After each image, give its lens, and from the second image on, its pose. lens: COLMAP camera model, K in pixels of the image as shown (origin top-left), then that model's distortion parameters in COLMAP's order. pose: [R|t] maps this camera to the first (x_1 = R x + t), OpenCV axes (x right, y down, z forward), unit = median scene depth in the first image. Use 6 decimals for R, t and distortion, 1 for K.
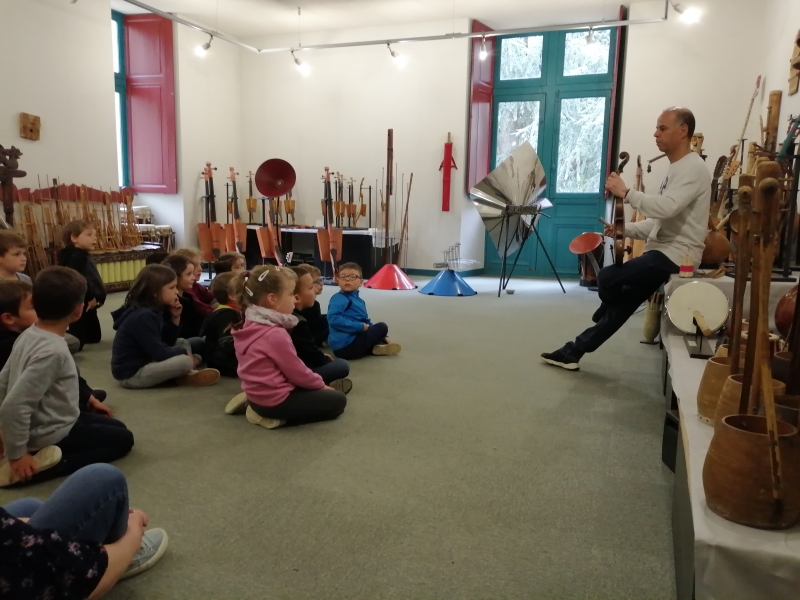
lens RADIAL K [[646.9, 0, 399.2], [0, 646.9, 307.1], [0, 0, 1]] dist [0.014714, -0.033973]
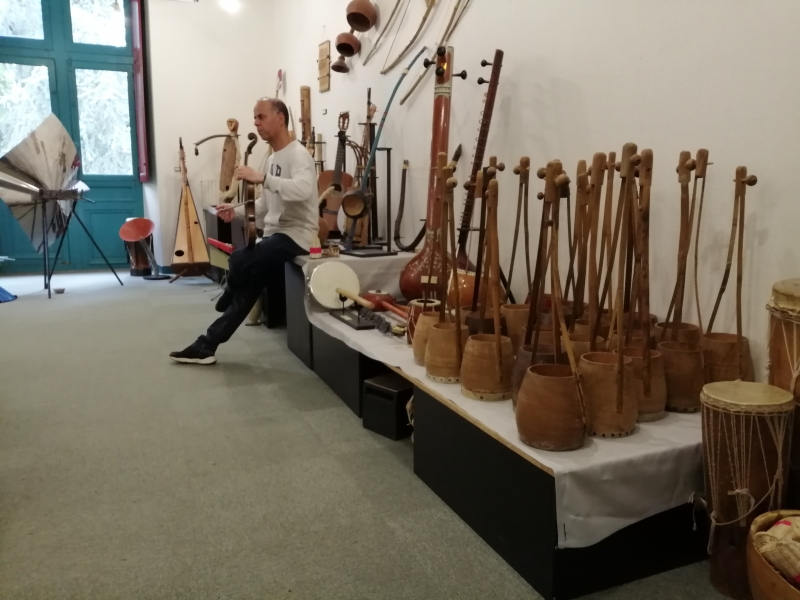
lens RADIAL K [[646.9, 0, 426.9], [0, 646.9, 306.5], [0, 0, 1]] dist [0.014714, -0.033973]
pose [[0.701065, -0.131358, 0.700895, -0.163062], [0.111713, 0.990983, 0.073984, -0.021594], [-0.704293, 0.026432, 0.709417, 0.091175]]
